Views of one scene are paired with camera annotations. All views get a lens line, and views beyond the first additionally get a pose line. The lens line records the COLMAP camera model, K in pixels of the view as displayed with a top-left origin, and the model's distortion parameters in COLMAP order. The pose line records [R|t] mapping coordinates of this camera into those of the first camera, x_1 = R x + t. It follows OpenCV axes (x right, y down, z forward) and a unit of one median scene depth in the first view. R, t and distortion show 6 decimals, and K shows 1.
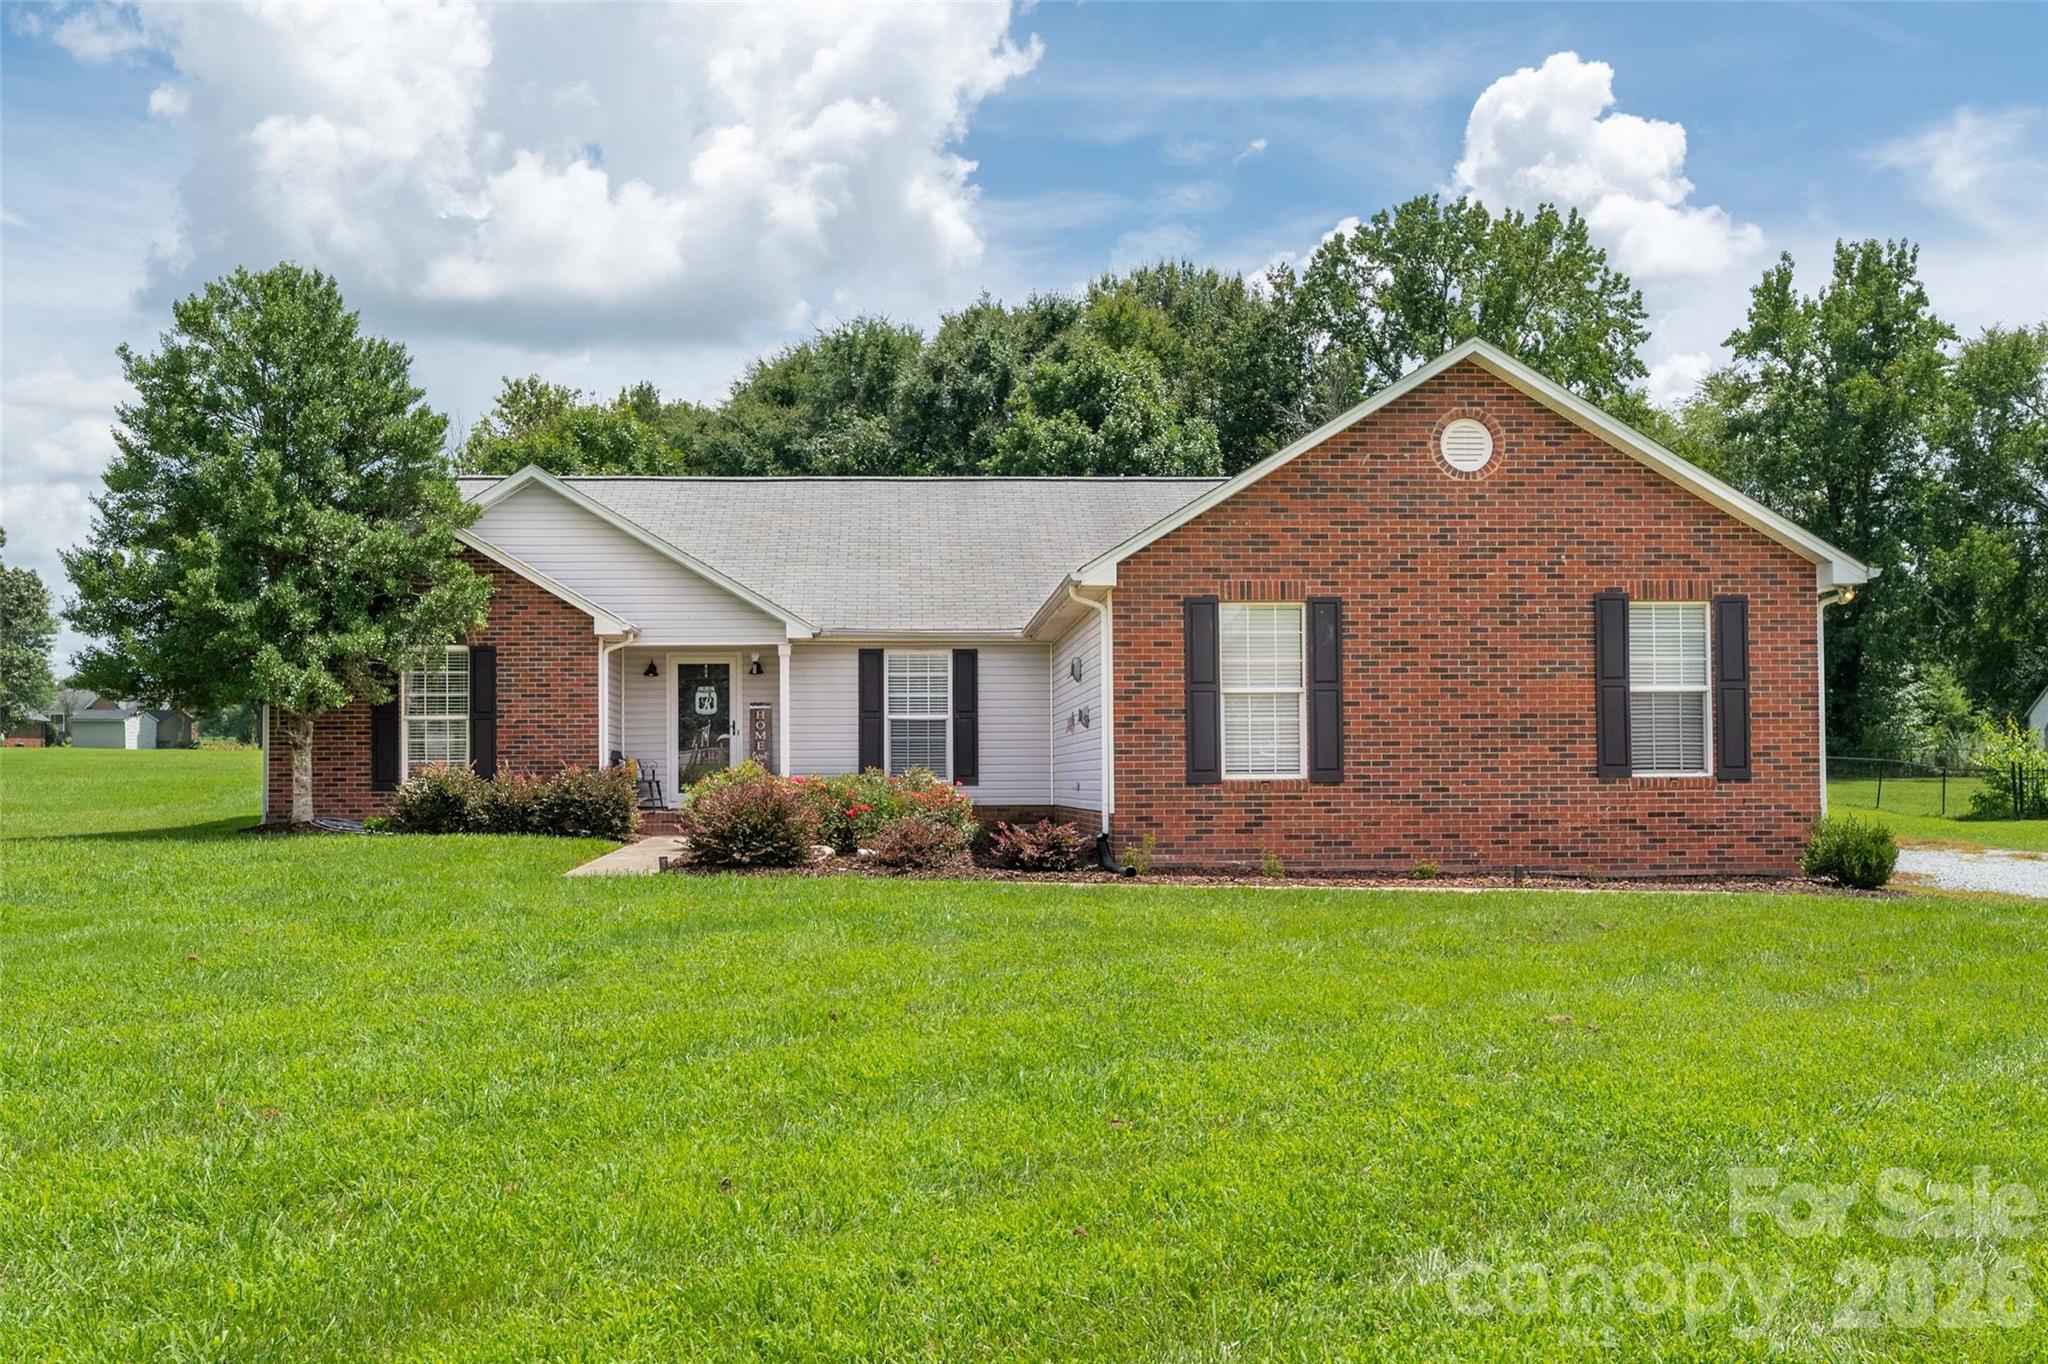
lens RADIAL K [[1817.4, 0, 975.1], [0, 1817.4, 770.6], [0, 0, 1]] dist [-0.008966, 0.000573]
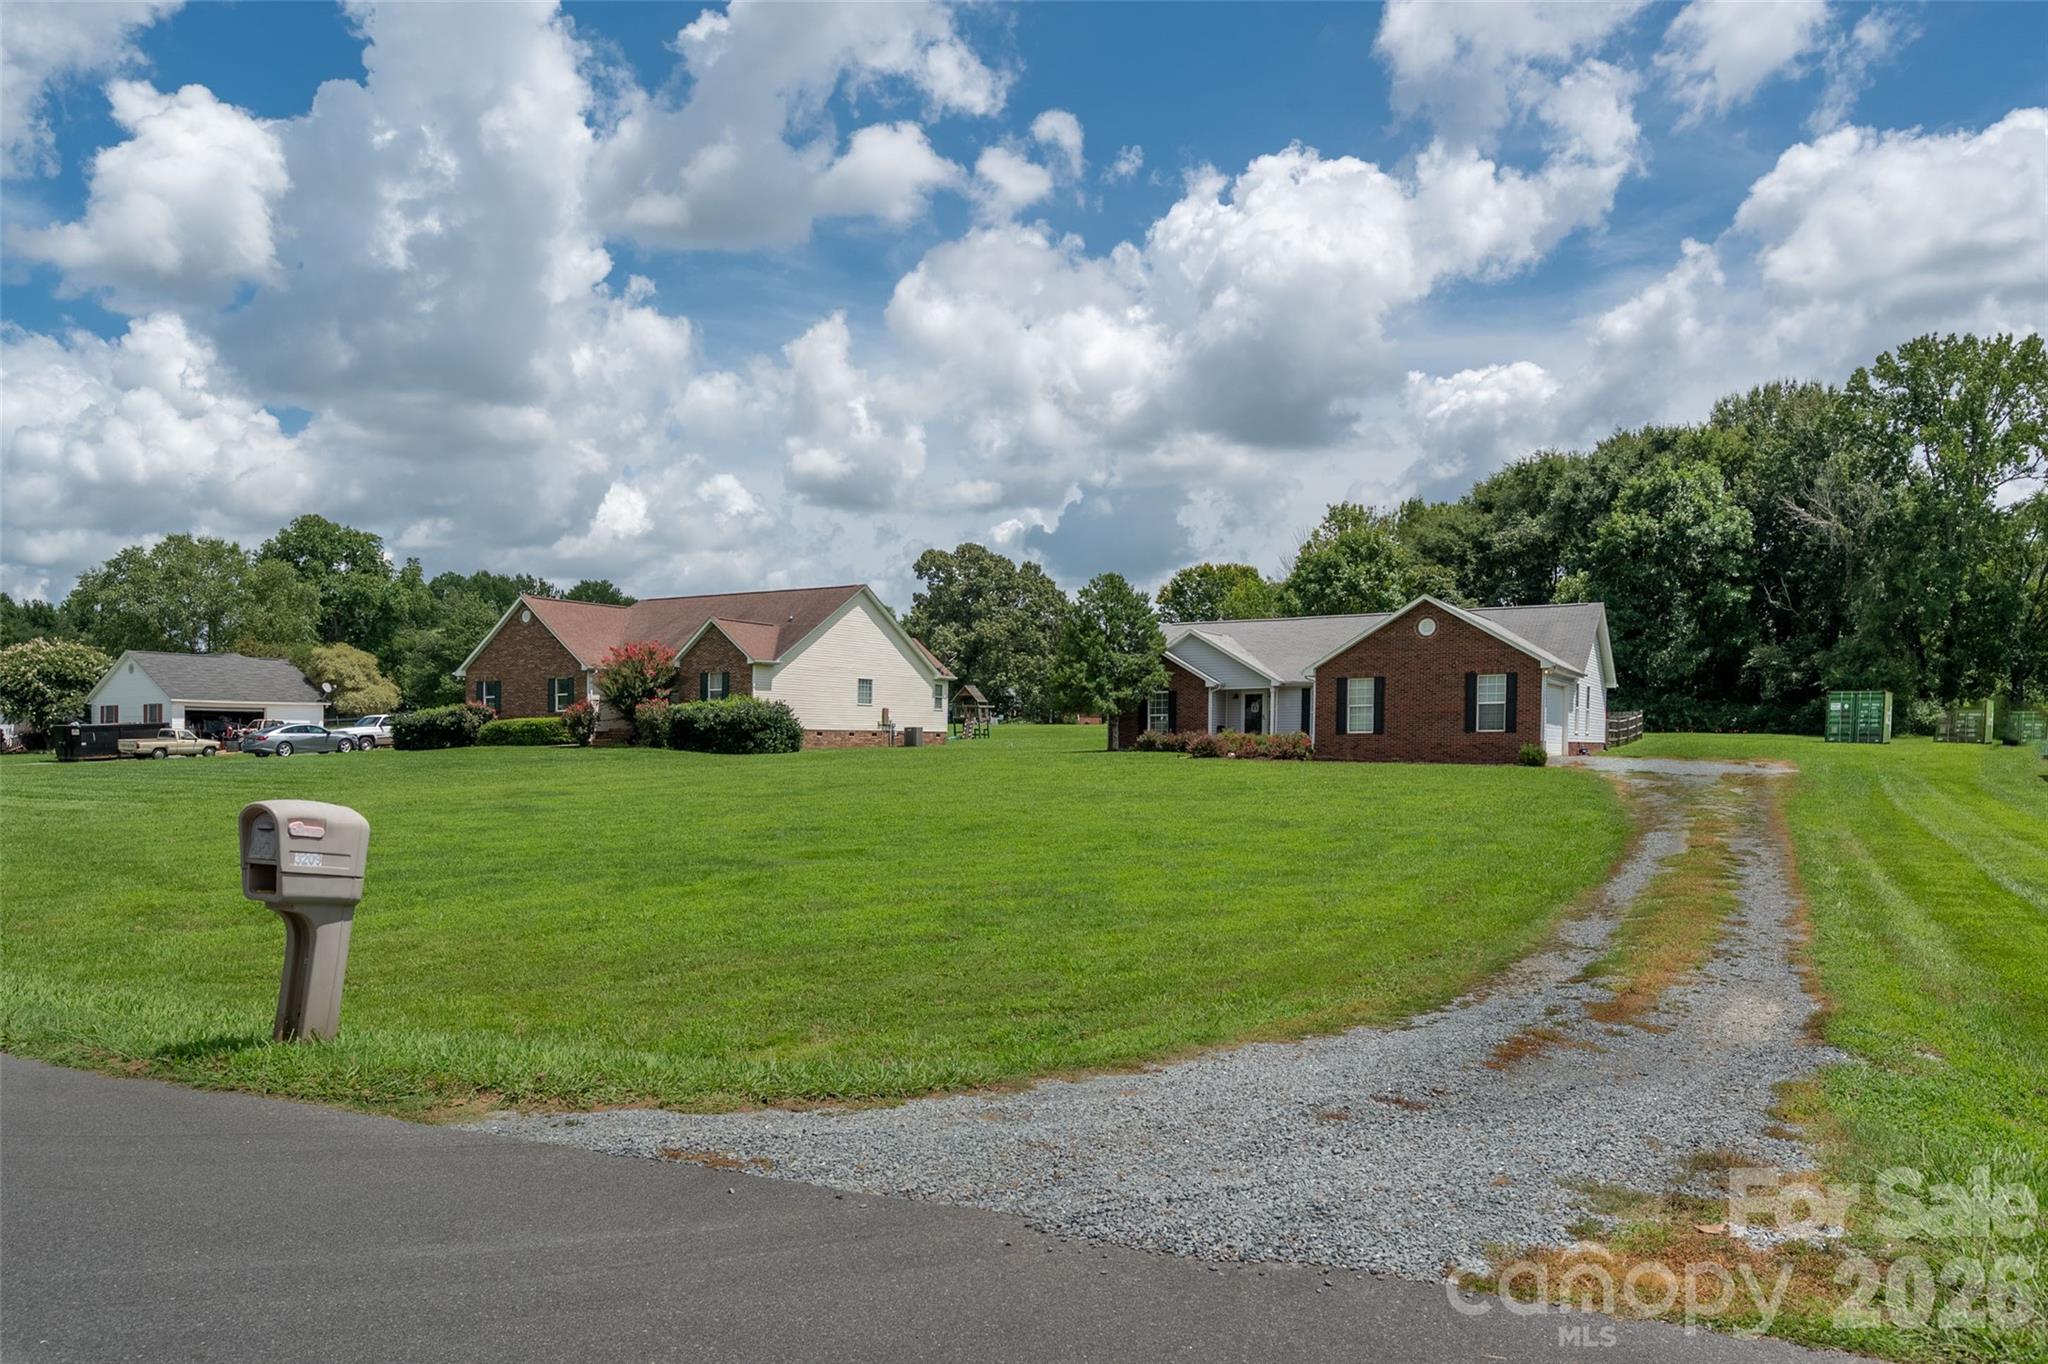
lens RADIAL K [[1410.1, 0, 1024.0], [0, 1410.1, 682.0], [0, 0, 1]] dist [-0.001740, -0.000430]
pose [[0.857034, -0.024534, -0.514676, 0.684291], [0.003600, 0.999126, -0.041633, 0.012105], [0.515248, 0.033828, 0.856374, -1.073934]]
